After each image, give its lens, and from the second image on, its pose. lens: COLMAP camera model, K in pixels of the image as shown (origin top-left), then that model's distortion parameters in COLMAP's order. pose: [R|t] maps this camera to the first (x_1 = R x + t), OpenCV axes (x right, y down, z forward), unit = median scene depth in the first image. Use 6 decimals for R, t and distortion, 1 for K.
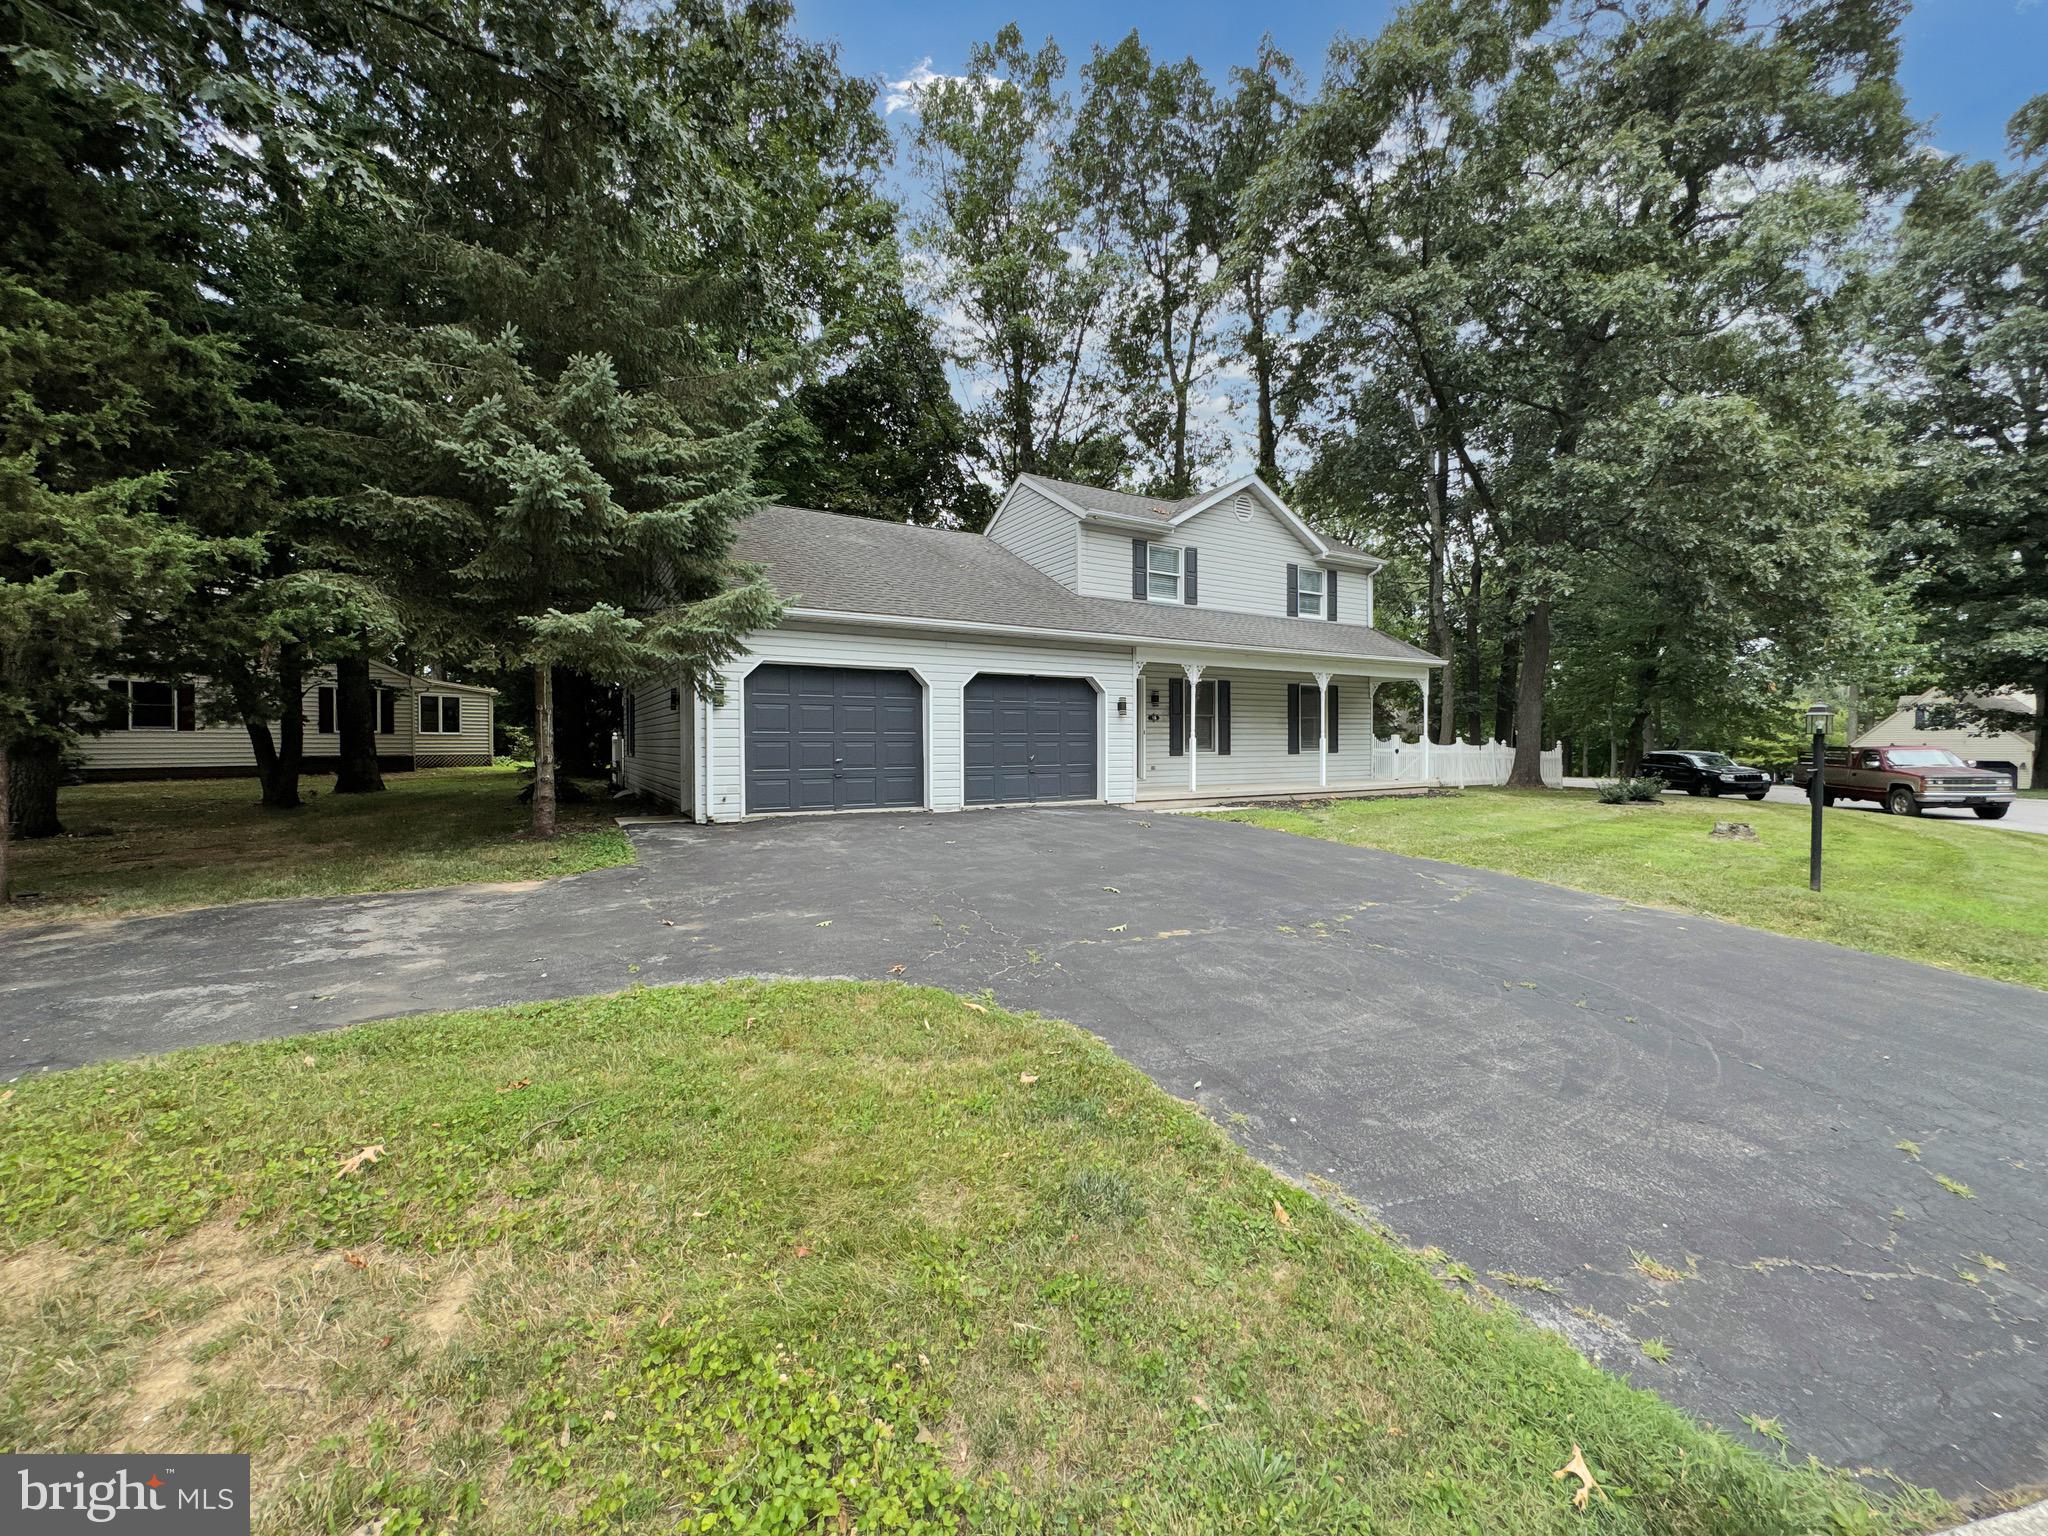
lens RADIAL K [[827.7, 0, 1028.1], [0, 827.7, 759.5], [0, 0, 1]] dist [-0.000581, -0.000068]
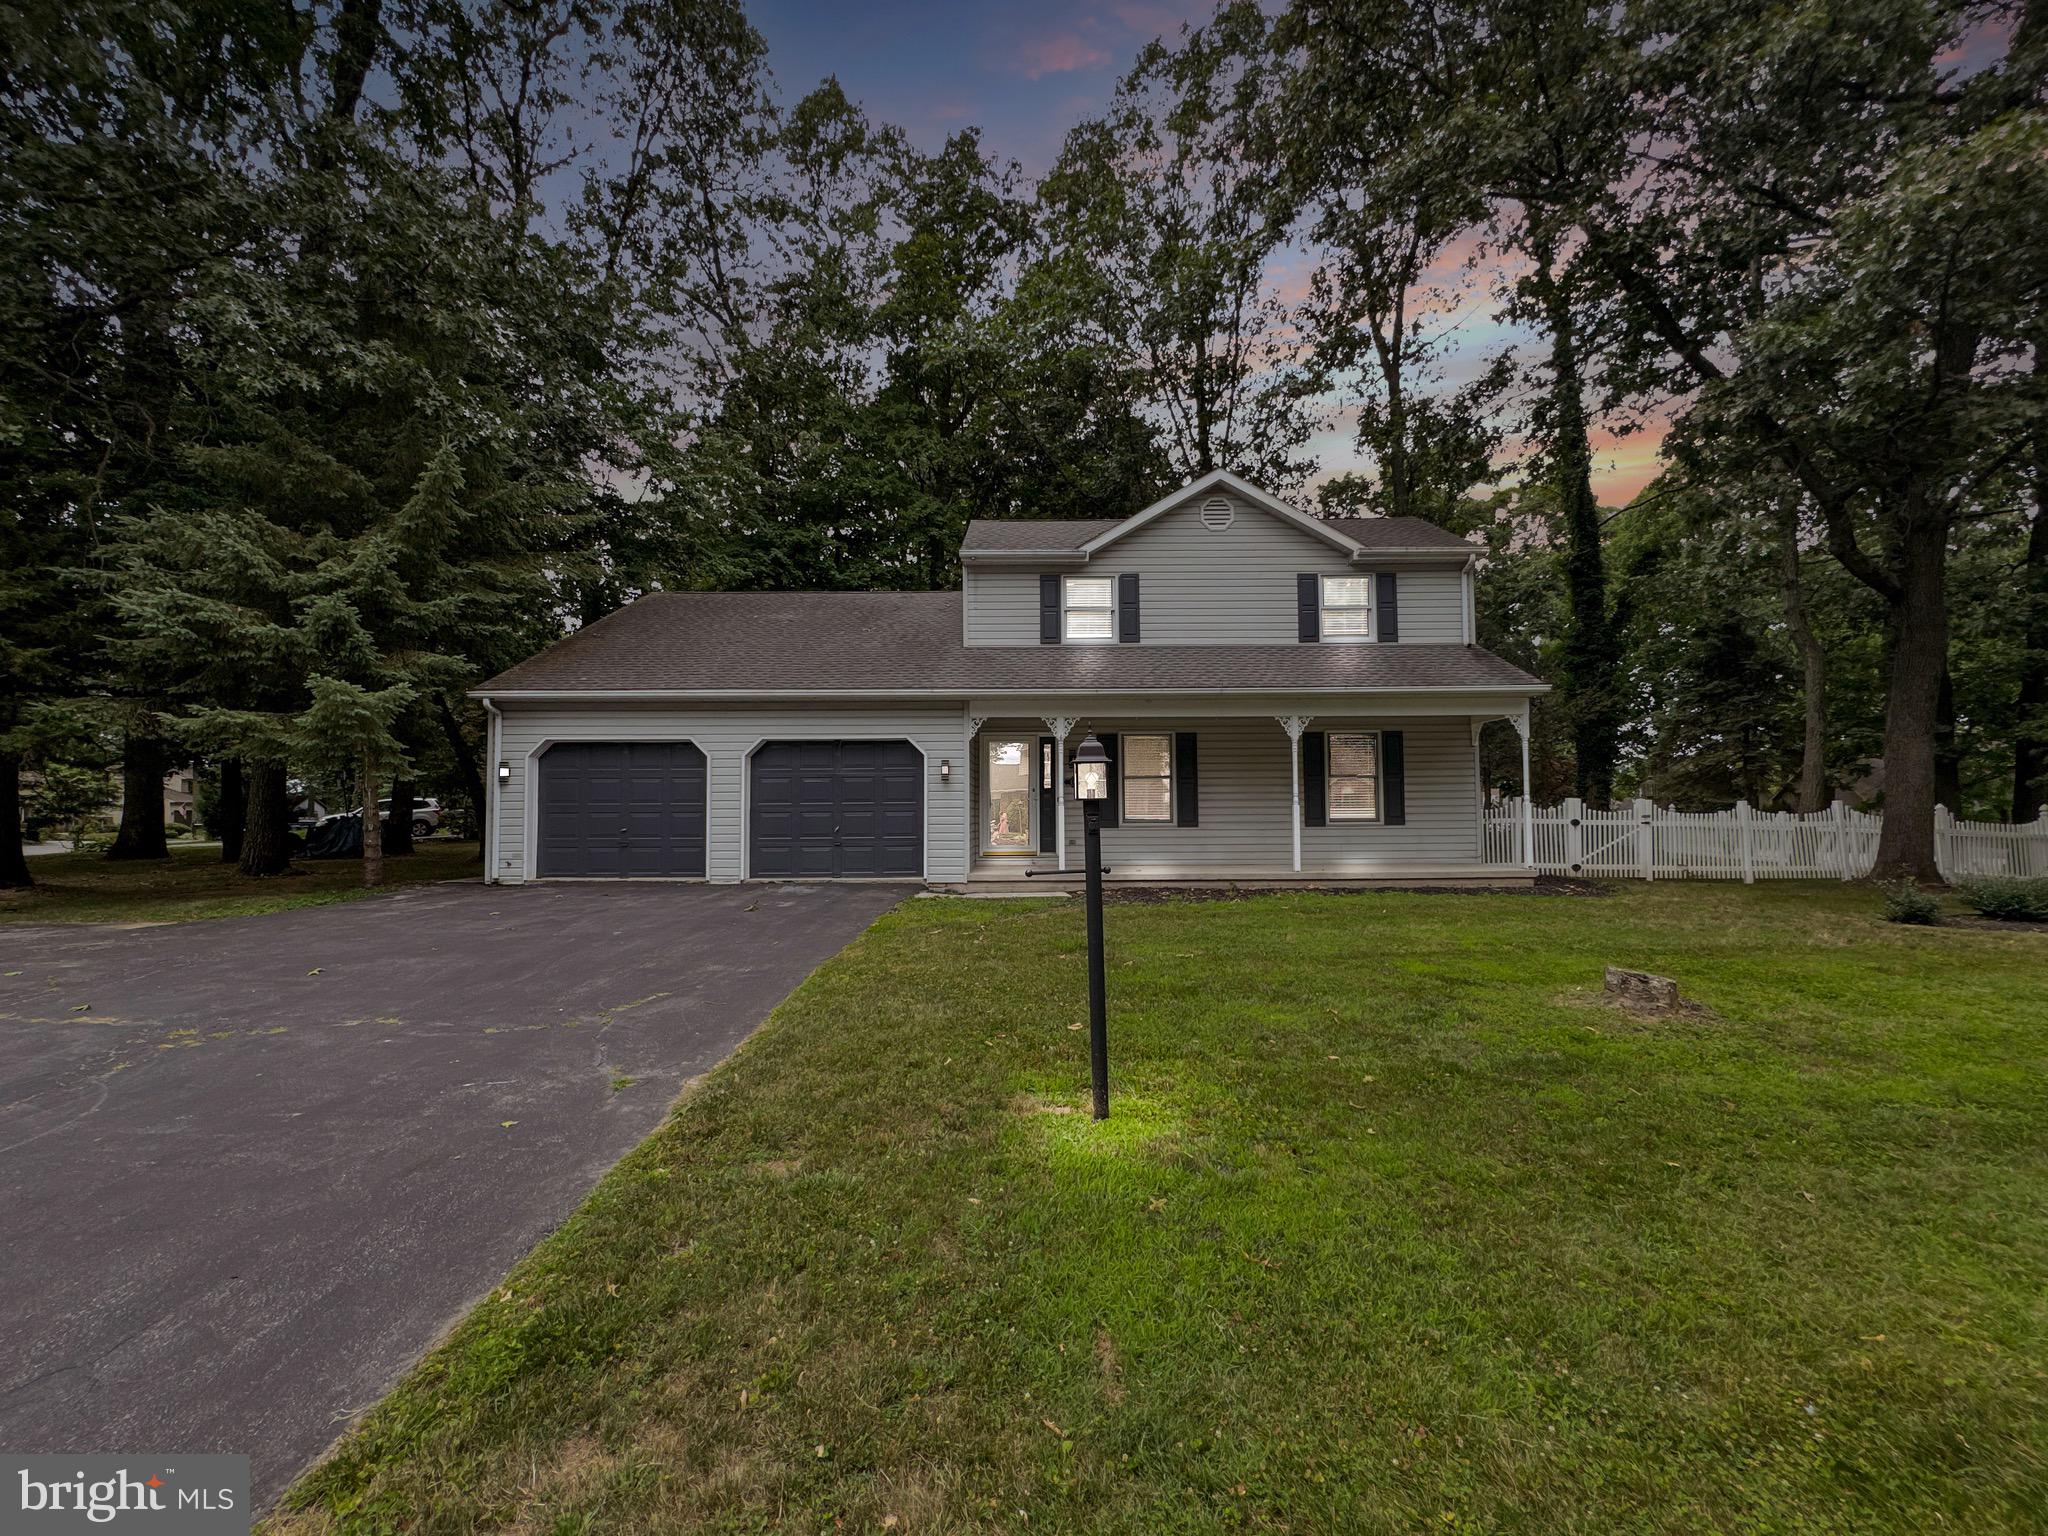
lens RADIAL K [[827.7, 0, 1028.2], [0, 827.7, 779.1], [0, 0, 1]] dist [-0.000581, -0.000068]
pose [[0.858418, -0.022267, -0.512468, 0.590290], [-0.006117, 0.998542, -0.053634, -0.008470], [0.512915, 0.049175, 0.857030, 0.277338]]
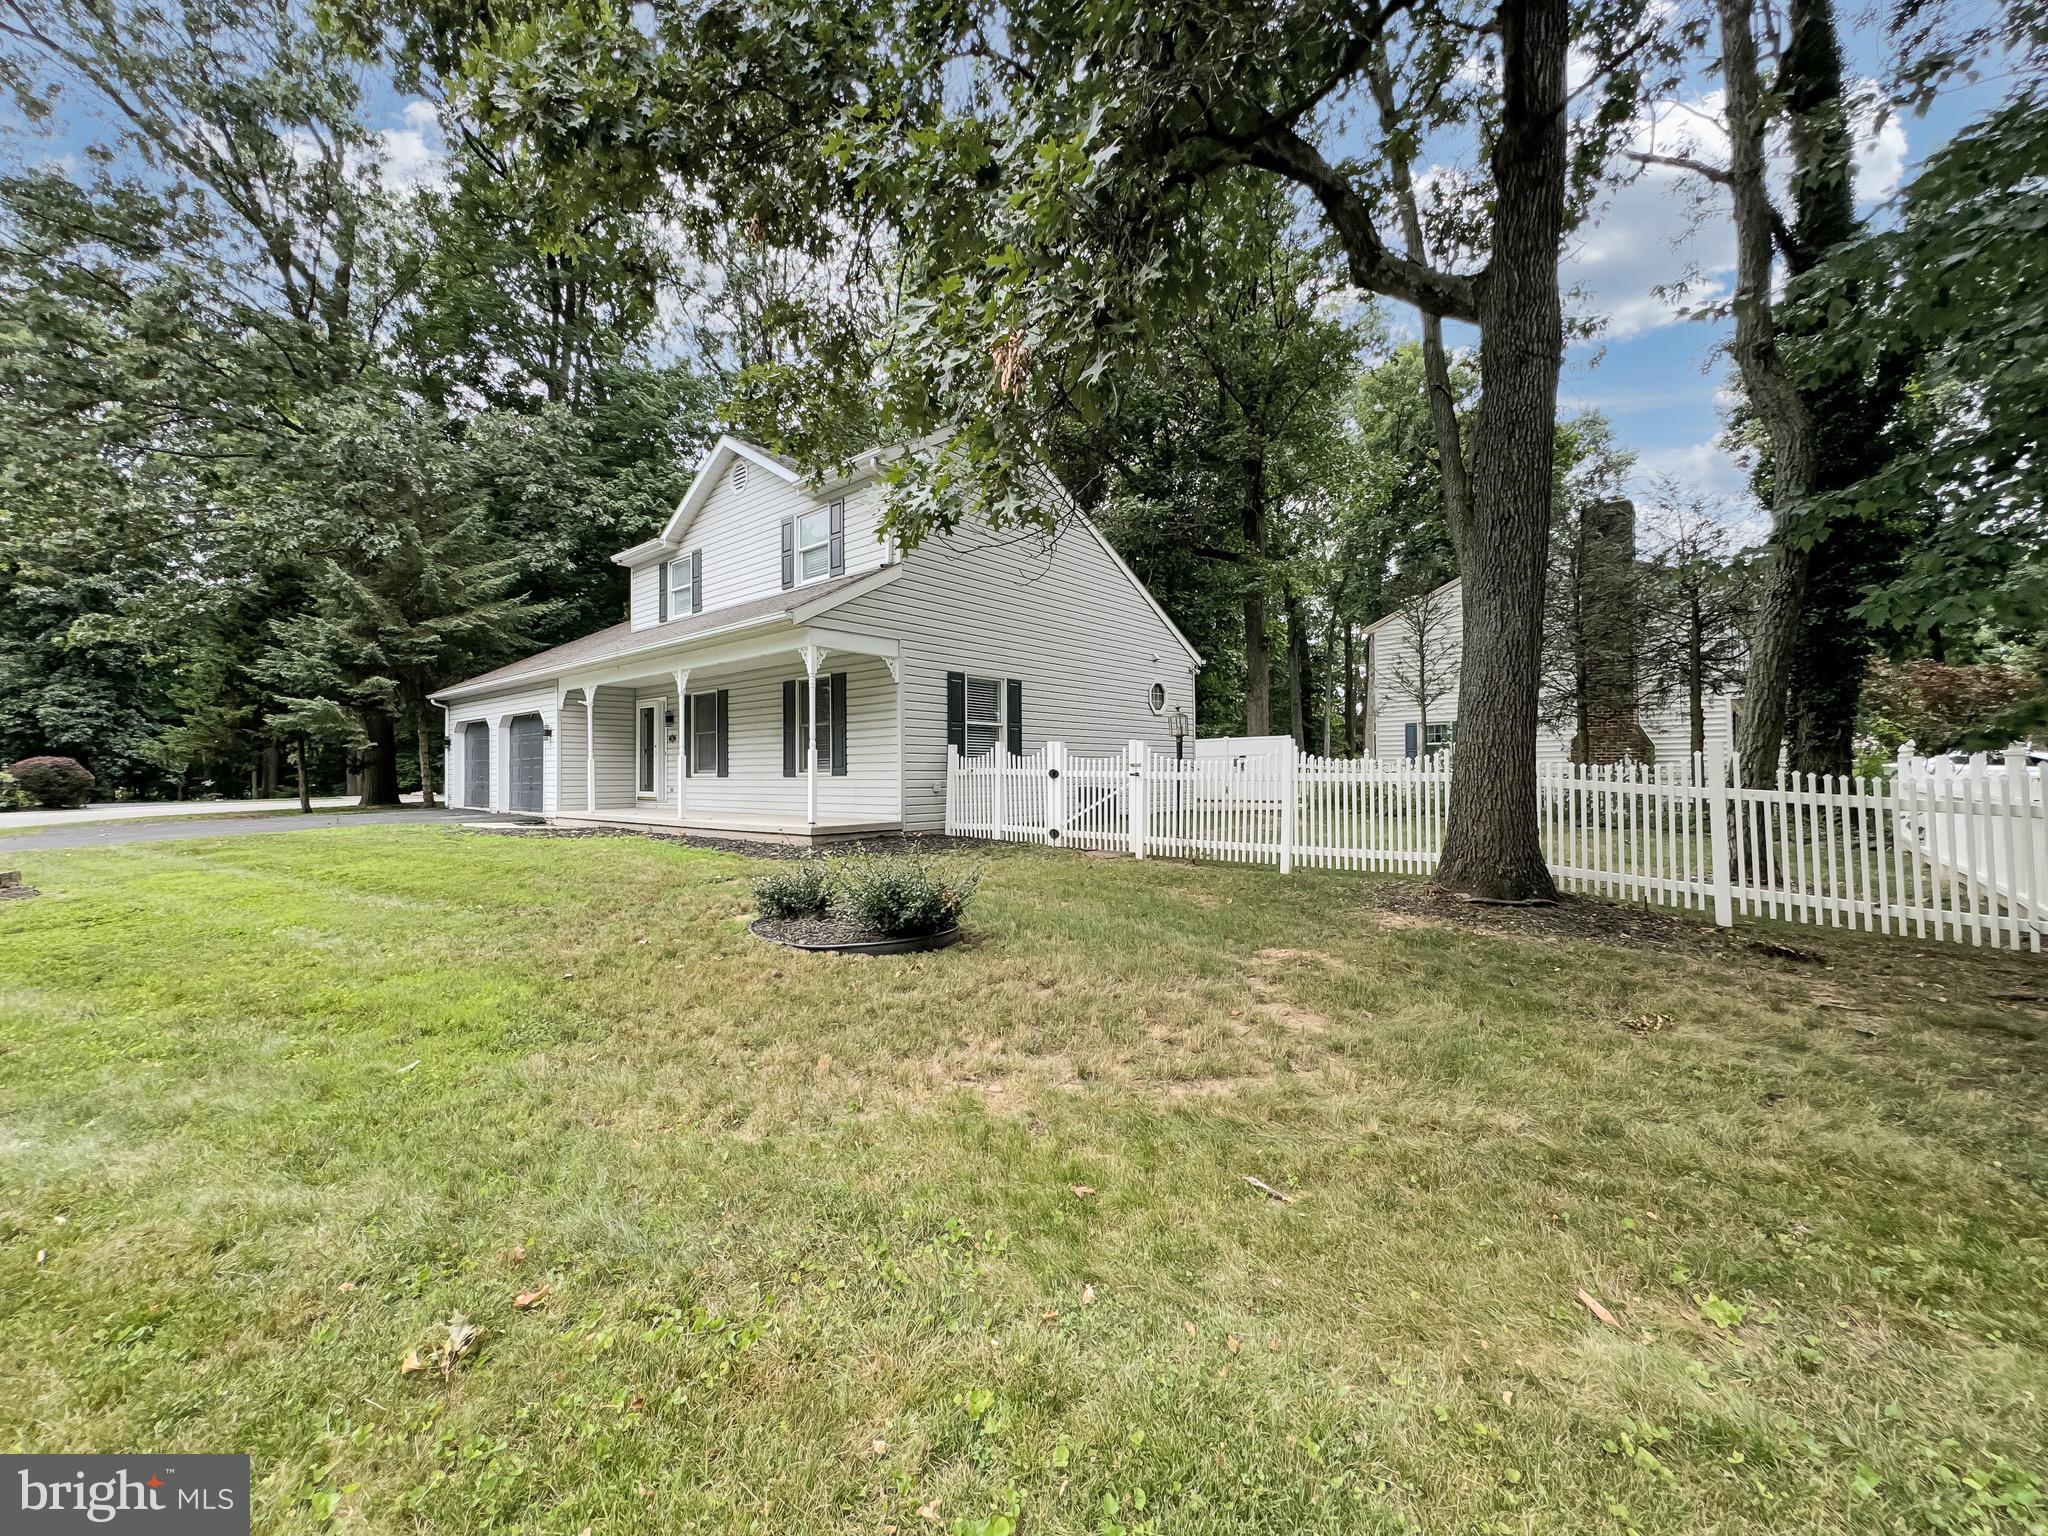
lens RADIAL K [[827.7, 0, 1023.8], [0, 827.7, 752.2], [0, 0, 1]] dist [-0.000581, -0.000068]
pose [[0.309659, -0.029792, -0.950381, 1.320061], [-0.014142, 0.999254, -0.035932, -0.005429], [0.950743, 0.024567, 0.309007, 1.193426]]
